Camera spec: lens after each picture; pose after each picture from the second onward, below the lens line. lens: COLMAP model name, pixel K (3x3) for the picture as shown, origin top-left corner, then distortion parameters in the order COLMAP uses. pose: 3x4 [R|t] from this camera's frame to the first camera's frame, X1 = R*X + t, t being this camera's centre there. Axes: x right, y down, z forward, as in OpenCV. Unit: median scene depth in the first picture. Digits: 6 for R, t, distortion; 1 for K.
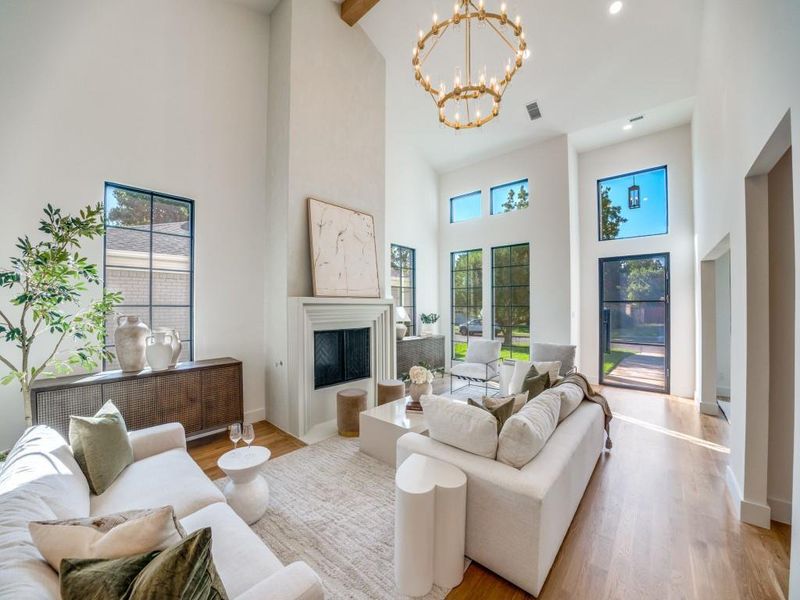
lens RADIAL K [[312.7, 0, 400.0], [0, 312.7, 300.0], [0, 0, 1]] dist [-0.000488, 0.000006]
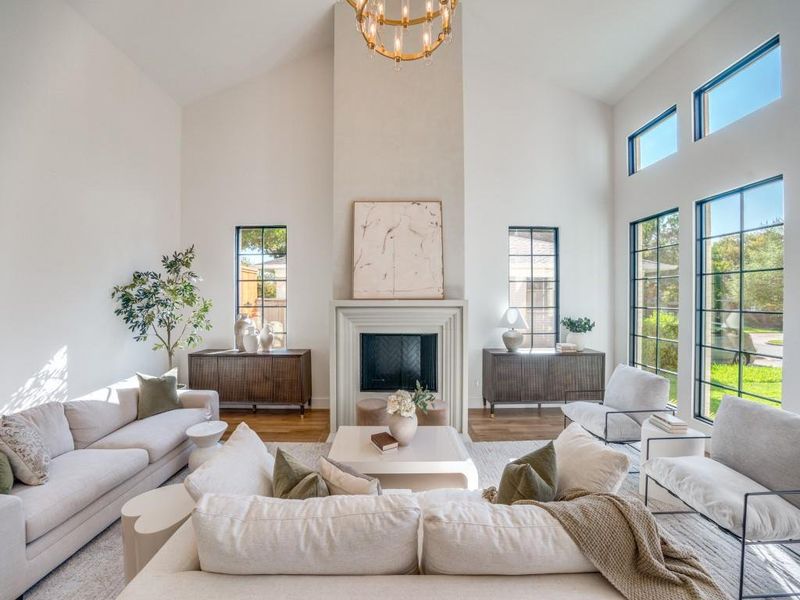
lens RADIAL K [[308.8, 0, 400.0], [0, 308.8, 300.0], [0, 0, 1]] dist [-0.021809, 0.000031]
pose [[0.681943, 0.010042, -0.731336, 0.458255], [0.013315, 0.999570, 0.026141, -0.027599], [0.731284, -0.027564, 0.681516, 0.360793]]
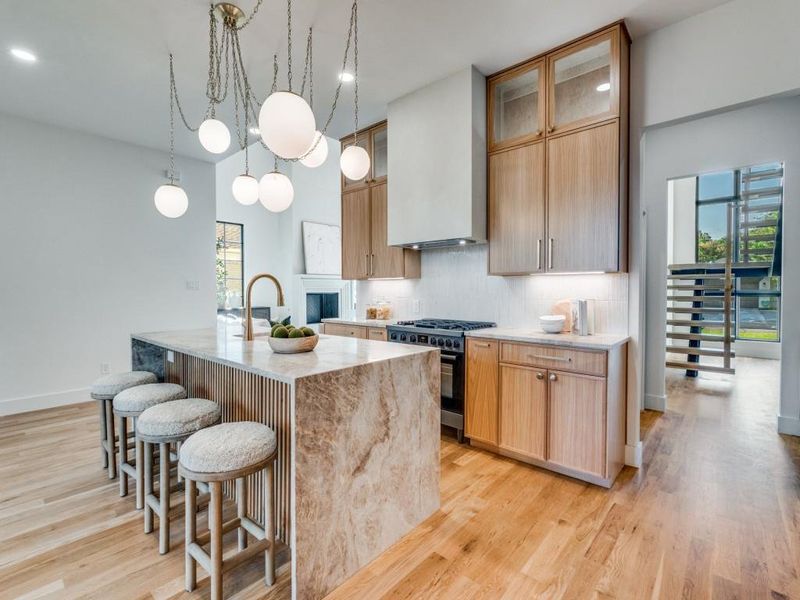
lens RADIAL K [[374.4, 0, 400.0], [0, 374.4, 300.0], [0, 0, 1]] dist [0.000310, 0.000232]
pose [[0.999992, -0.000447, -0.004012, 0.255259], [0.000630, 0.998959, 0.045605, 0.035142], [0.003988, -0.045608, 0.998951, -1.075190]]
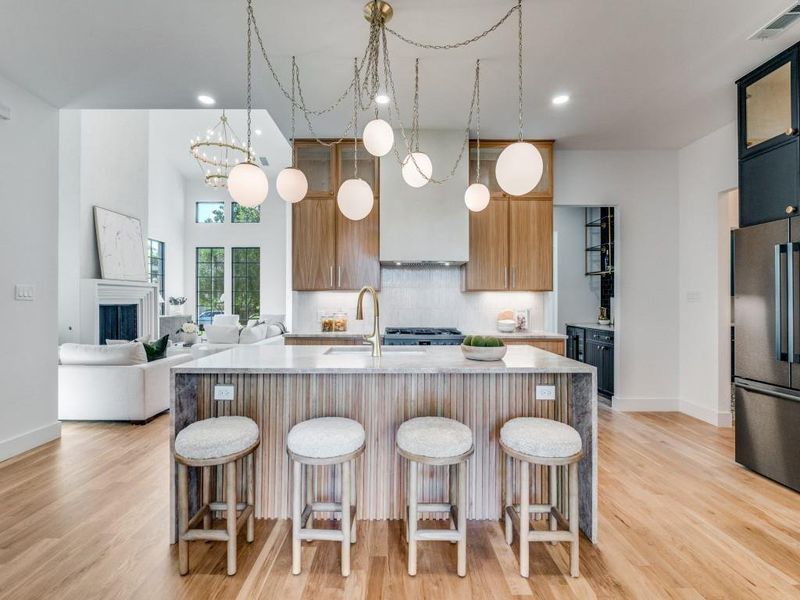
lens RADIAL K [[374.4, 0, 400.0], [0, 374.4, 300.0], [0, 0, 1]] dist [0.000310, 0.000232]
pose [[0.747844, 0.003565, 0.663865, -0.323590], [-0.015868, 0.999796, 0.012507, 0.033815], [-0.663685, -0.019887, 0.747748, -0.945448]]
